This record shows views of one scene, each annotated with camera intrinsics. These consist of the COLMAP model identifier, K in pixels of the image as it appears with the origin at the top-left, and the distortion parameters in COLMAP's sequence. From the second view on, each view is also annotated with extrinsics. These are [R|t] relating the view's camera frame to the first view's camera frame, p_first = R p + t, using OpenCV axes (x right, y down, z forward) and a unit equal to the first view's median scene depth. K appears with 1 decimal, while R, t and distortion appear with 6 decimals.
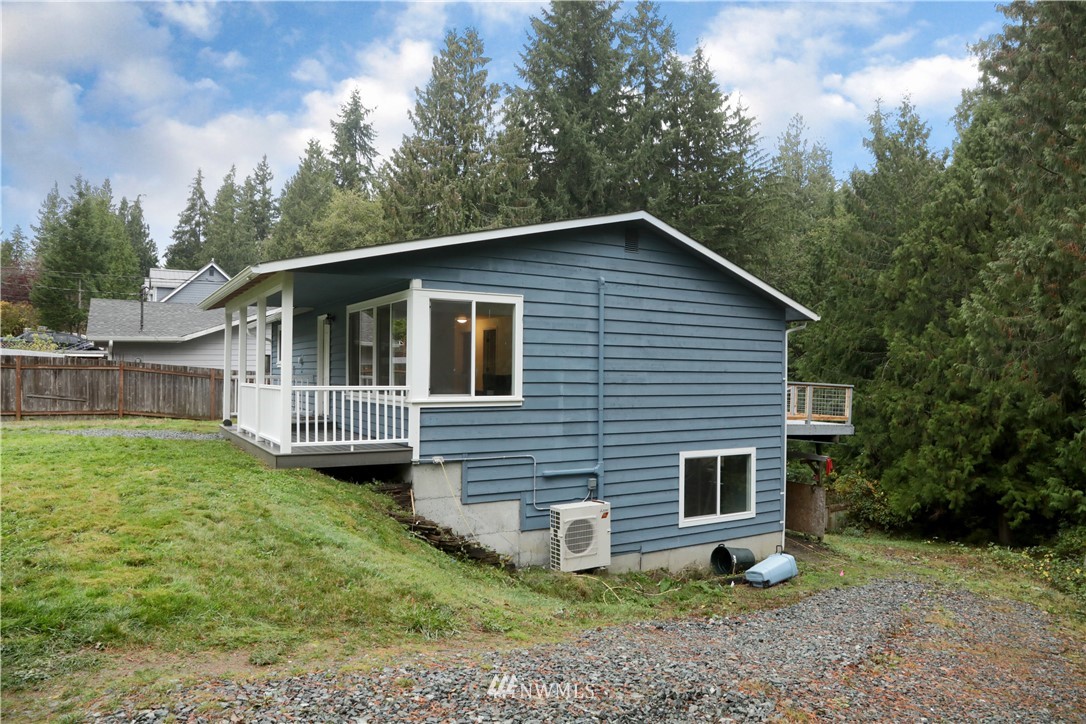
lens RADIAL K [[740.6, 0, 543.0], [0, 740.6, 362.0], [0, 0, 1]] dist [-0.120604, 0.046894]
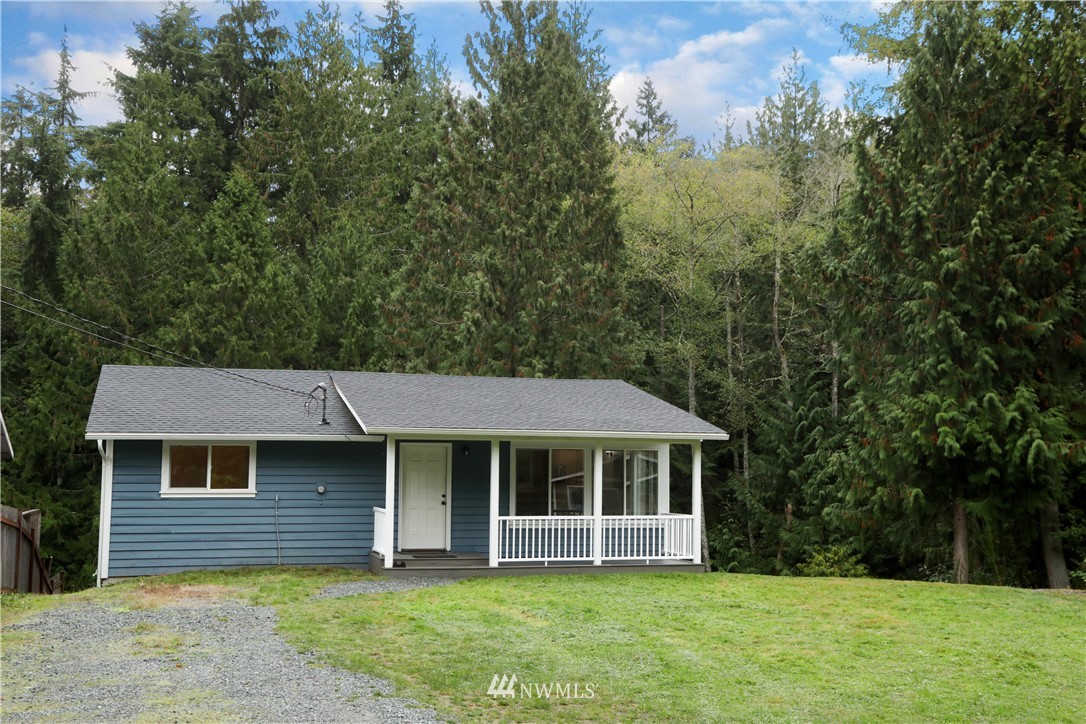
lens RADIAL K [[1251.2, 0, 543.0], [0, 1251.2, 362.0], [0, 0, 1]] dist [0.084390, 0.025337]
pose [[0.267196, 0.073974, 0.960799, -0.919839], [-0.022717, 0.997256, -0.070464, -0.028831], [-0.963374, -0.002999, 0.268143, 0.204393]]
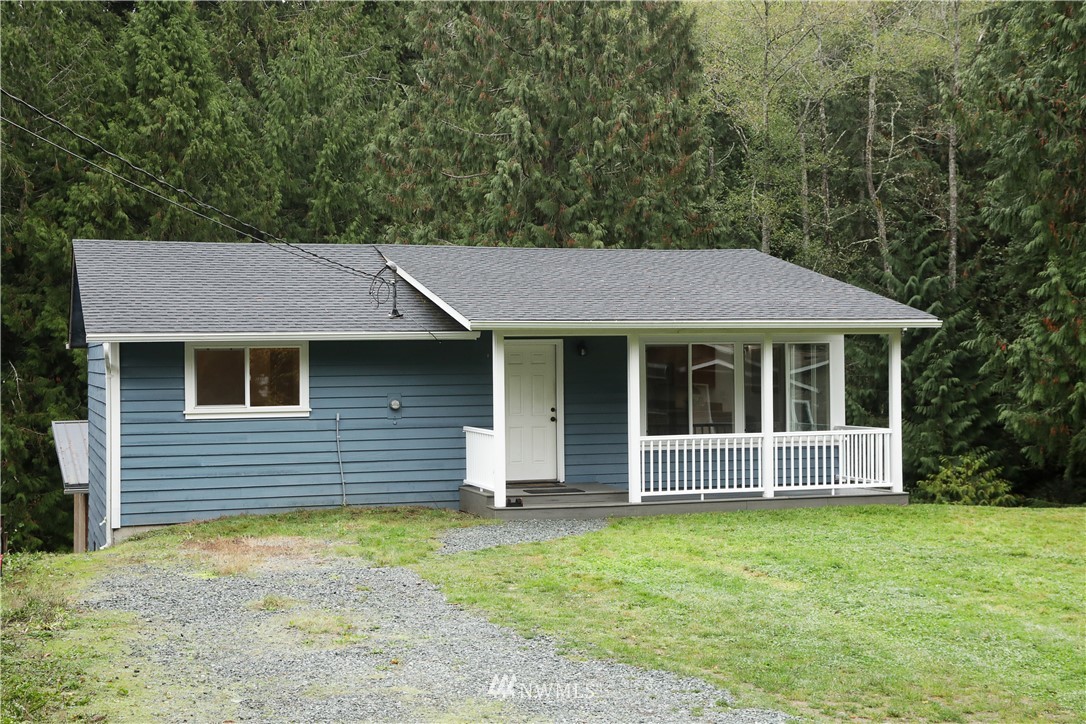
lens RADIAL K [[1597.1, 0, 543.0], [0, 1597.1, 362.0], [0, 0, 1]] dist [0.205740, 0.052027]
pose [[0.241208, -0.014353, 0.970367, -0.905389], [-0.003920, 0.999868, 0.015764, -0.033518], [-0.970465, -0.007606, 0.241120, 0.302529]]
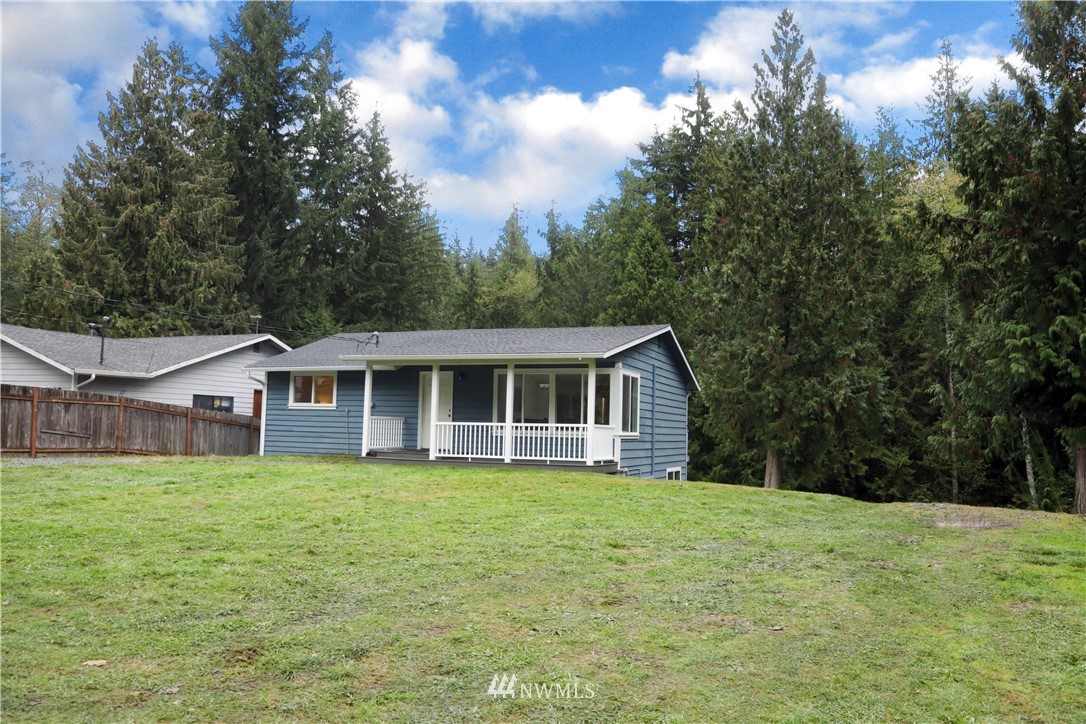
lens RADIAL K [[815.9, 0, 544.6], [0, 815.9, 356.1], [0, 0, 1]] dist [-0.087682, 0.001960]
pose [[0.800910, 0.065396, 0.595203, -0.505121], [-0.025840, 0.996867, -0.074757, 0.006186], [-0.598227, 0.044494, 0.800090, -0.140115]]
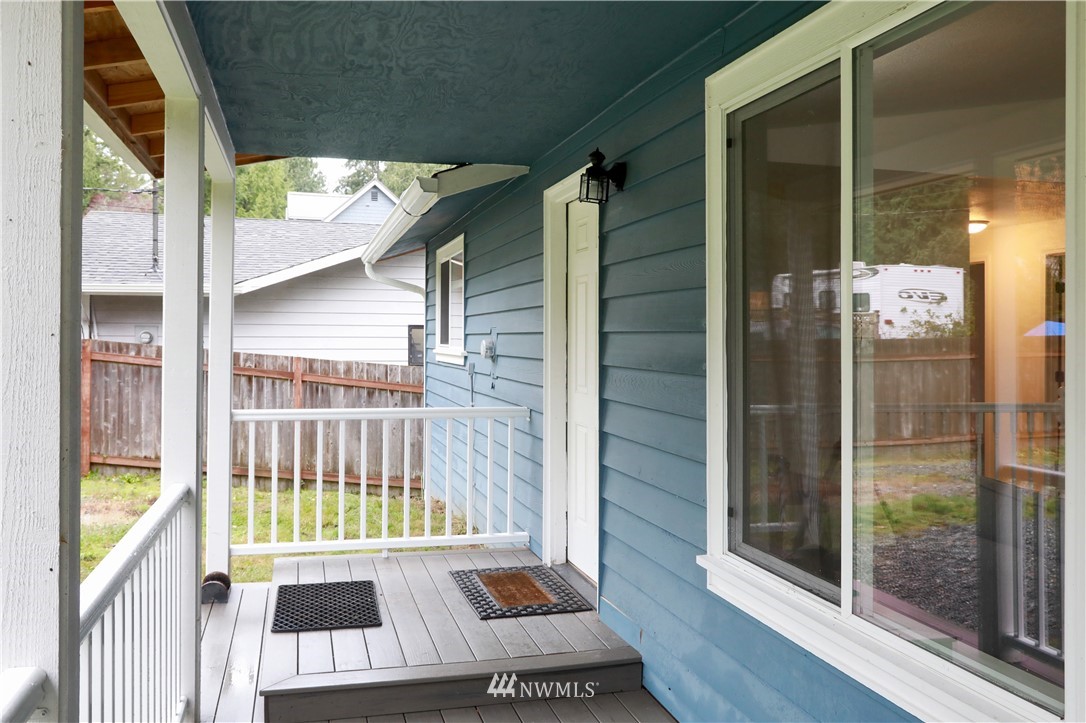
lens RADIAL K [[1007.5, 0, 543.0], [0, 1007.5, 361.5], [0, 0, 1]] dist [-0.015479, 0.065160]
pose [[0.959107, 0.015845, -0.282599, -0.101958], [-0.007341, 0.999489, 0.031125, -0.005888], [0.282947, -0.027778, 0.958733, 0.323151]]
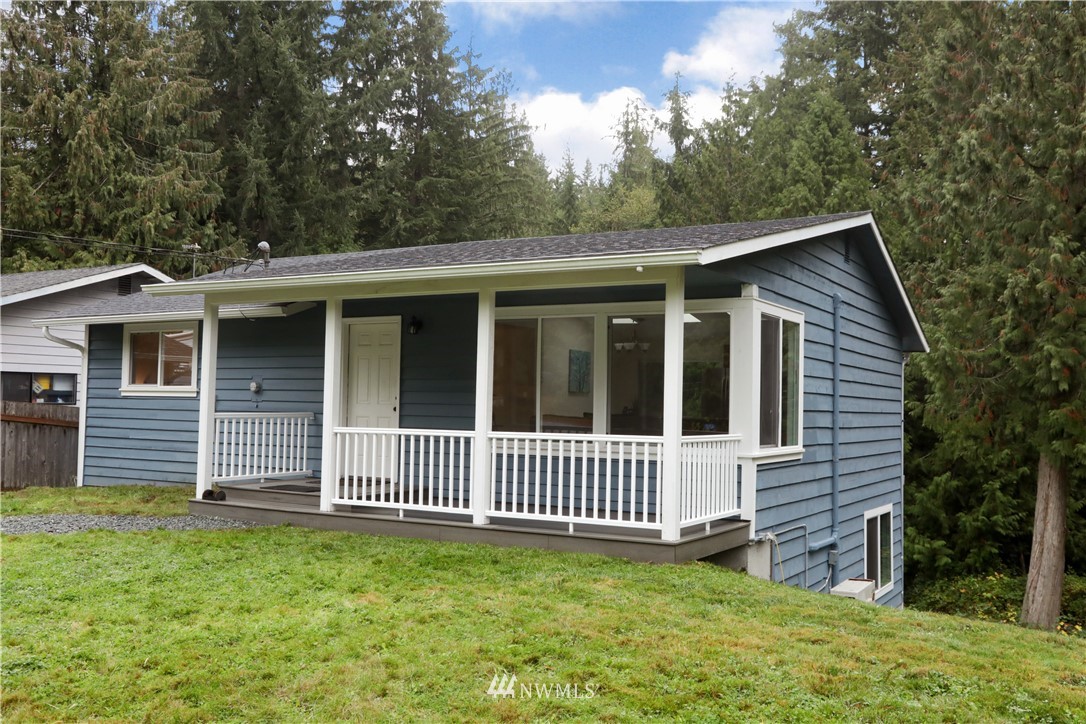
lens RADIAL K [[1007.5, 0, 543.0], [0, 1007.5, 362.0], [0, 0, 1]] dist [-0.015479, 0.065160]
pose [[0.880742, 0.029198, 0.472695, -0.288067], [-0.018833, 0.999467, -0.026647, -0.002728], [-0.473221, 0.014567, 0.880823, 0.083079]]
